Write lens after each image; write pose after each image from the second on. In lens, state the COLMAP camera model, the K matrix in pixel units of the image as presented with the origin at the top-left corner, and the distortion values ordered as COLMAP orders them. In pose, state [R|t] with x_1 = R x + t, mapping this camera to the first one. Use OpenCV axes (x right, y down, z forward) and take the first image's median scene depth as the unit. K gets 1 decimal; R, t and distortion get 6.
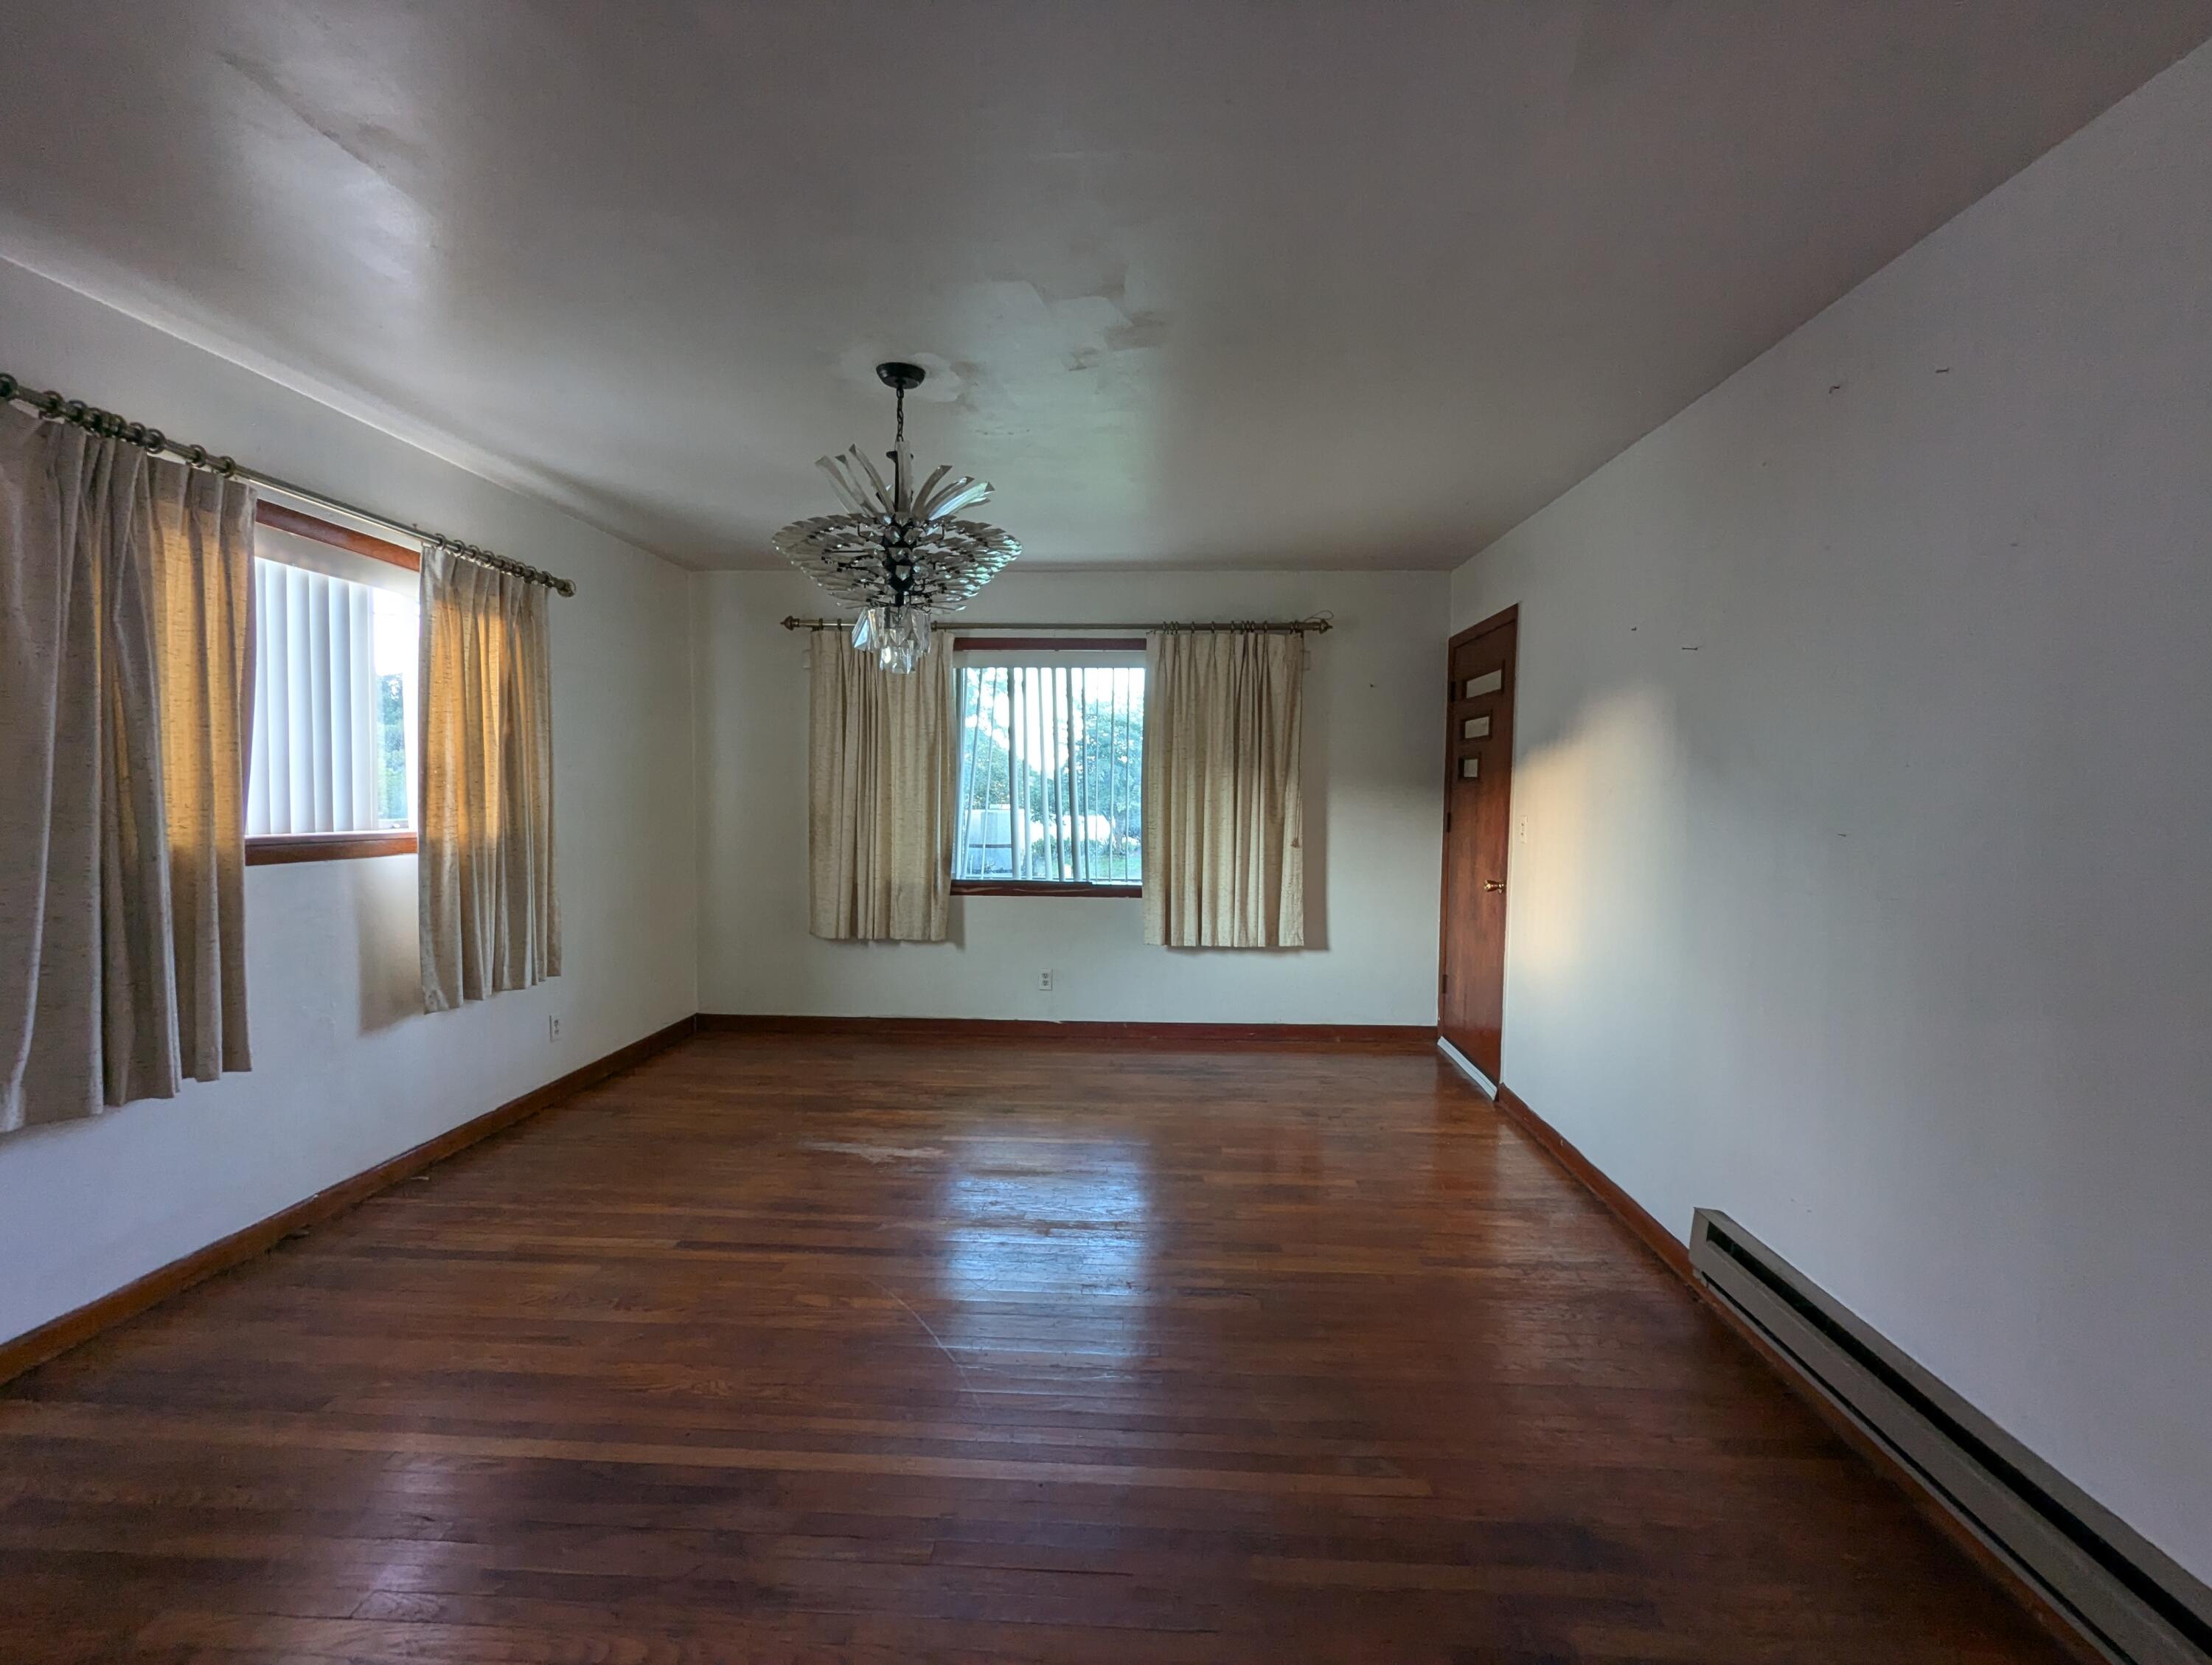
lens RADIAL K [[1026.6, 0, 1106.0], [0, 1026.6, 832.5], [0, 0, 1]] dist [-0.001157, -0.000146]
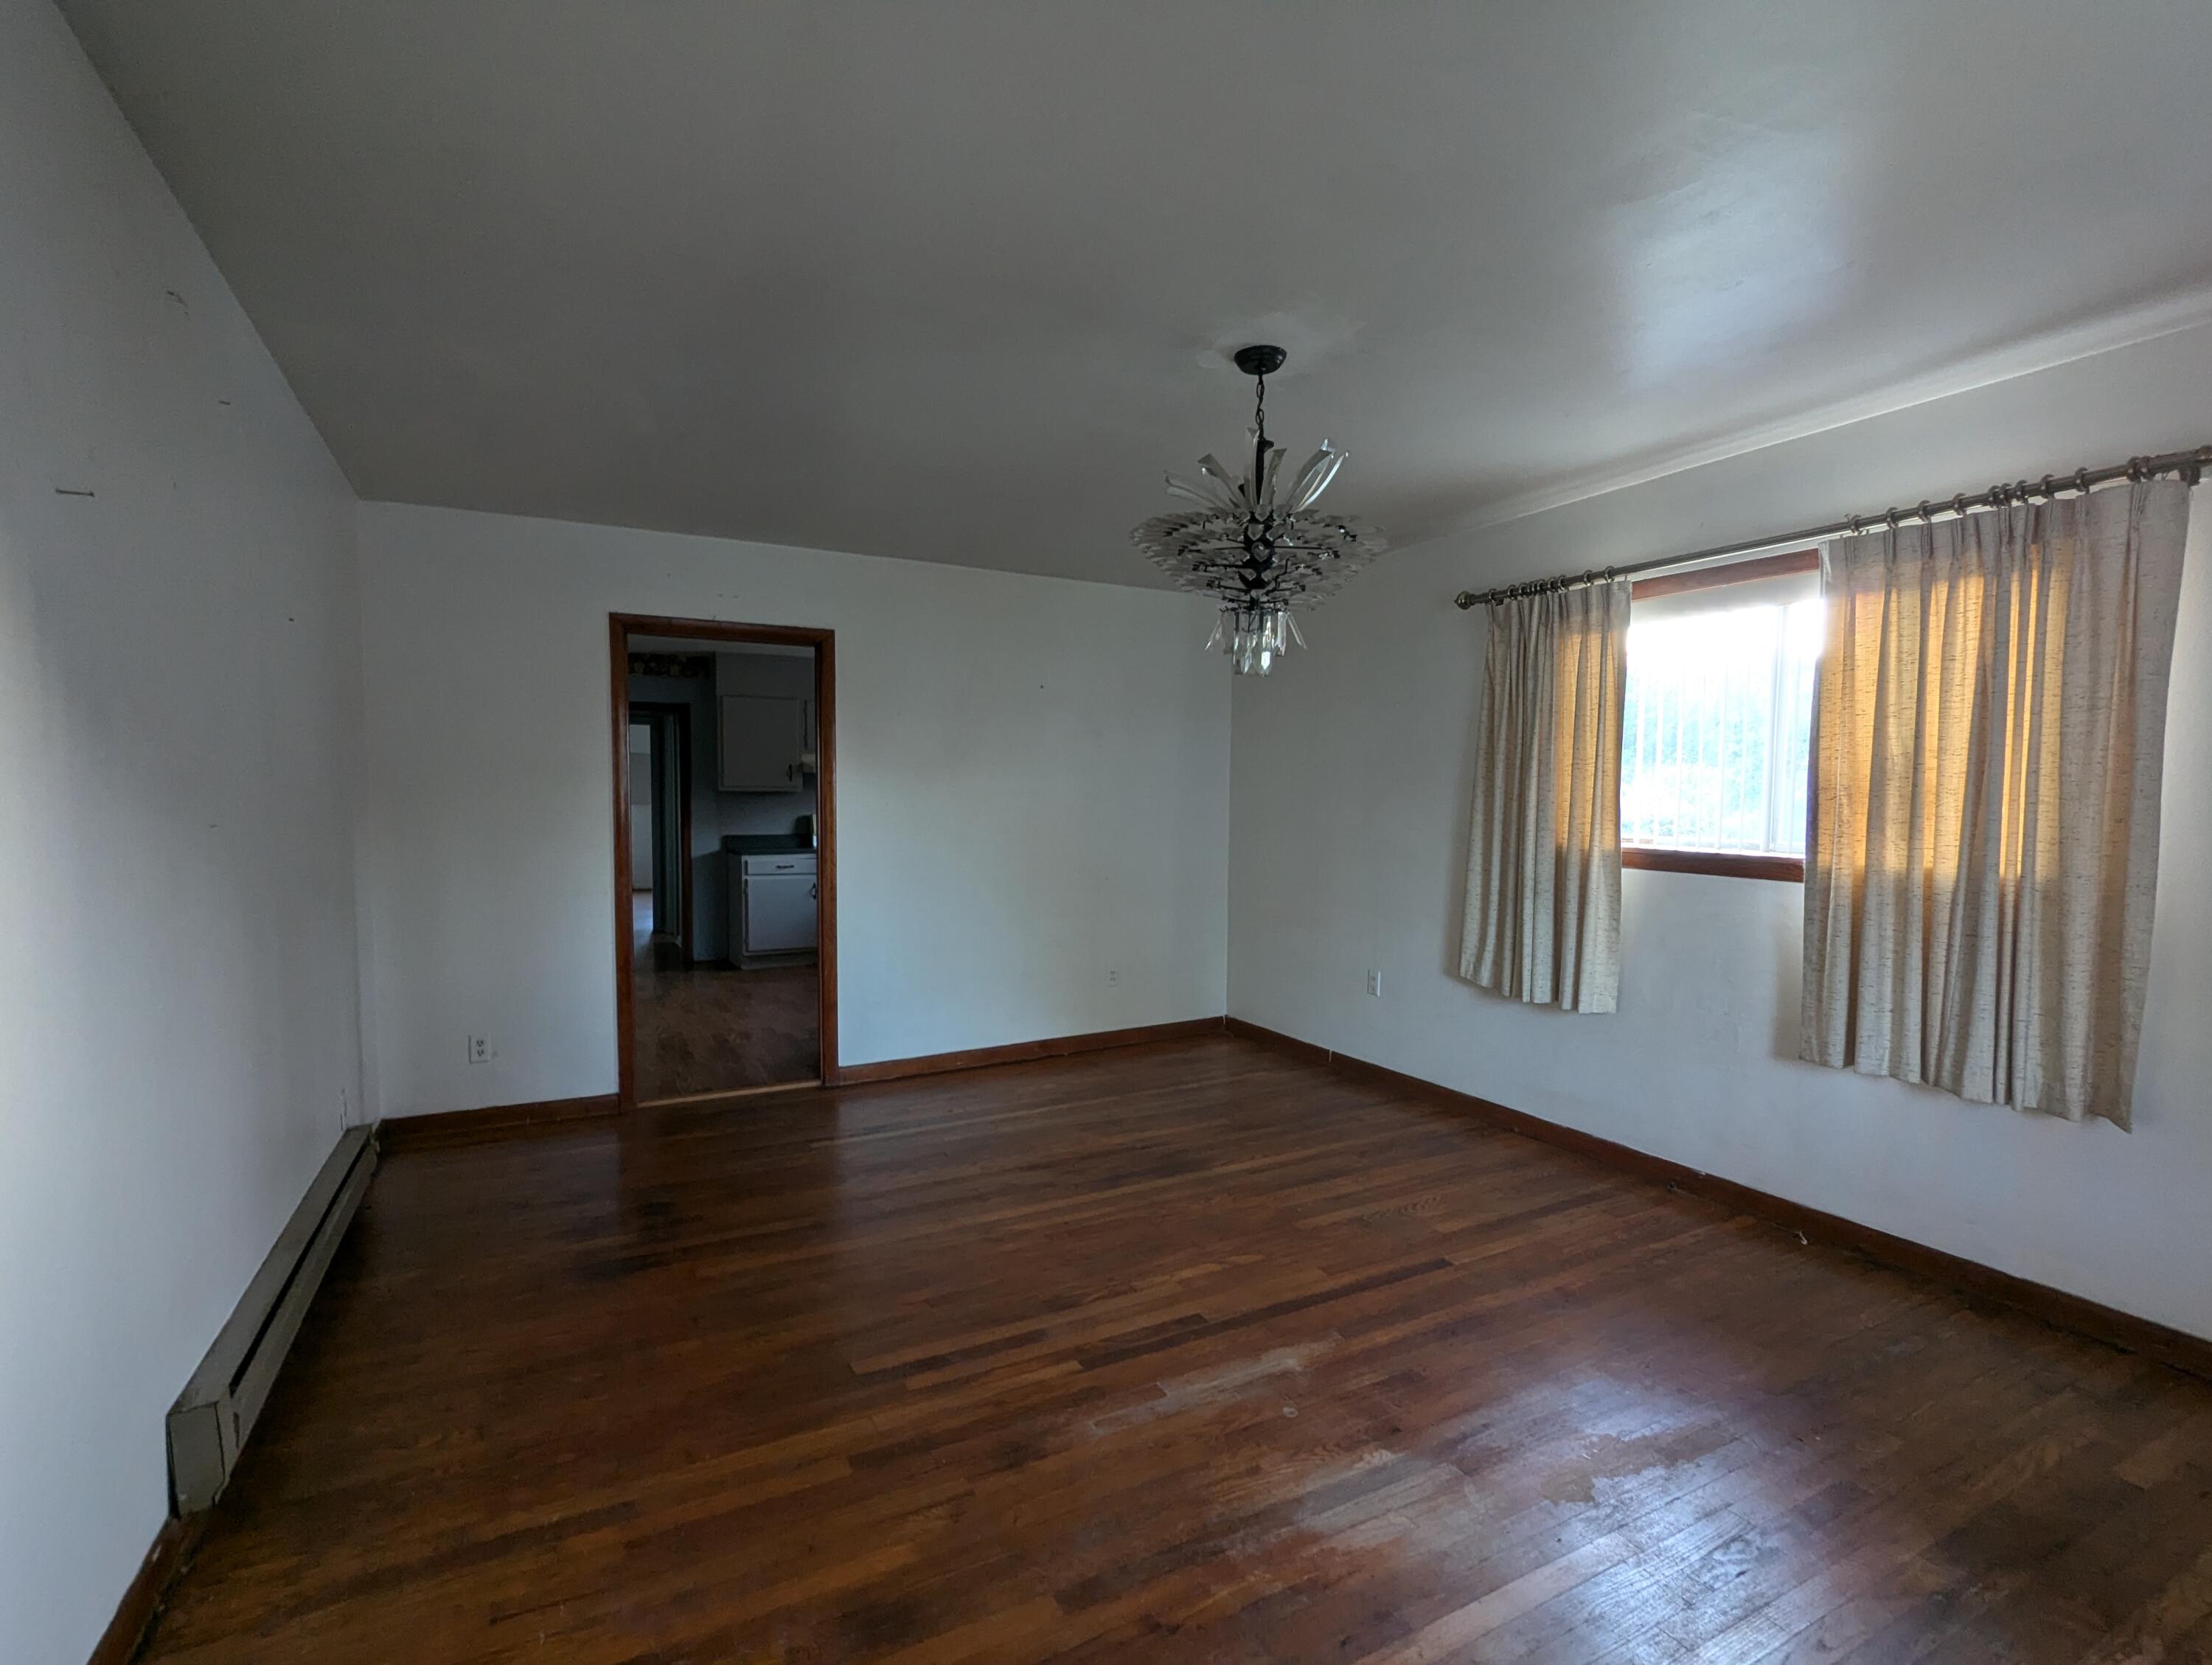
lens RADIAL K [[1026.6, 0, 1106.0], [0, 1026.6, 832.5], [0, 0, 1]] dist [-0.001157, -0.000146]
pose [[-0.850123, -0.003246, -0.526573, 0.390174], [-0.045534, 0.996689, 0.067369, -0.064552], [0.524611, 0.081249, -0.847456, 1.644119]]
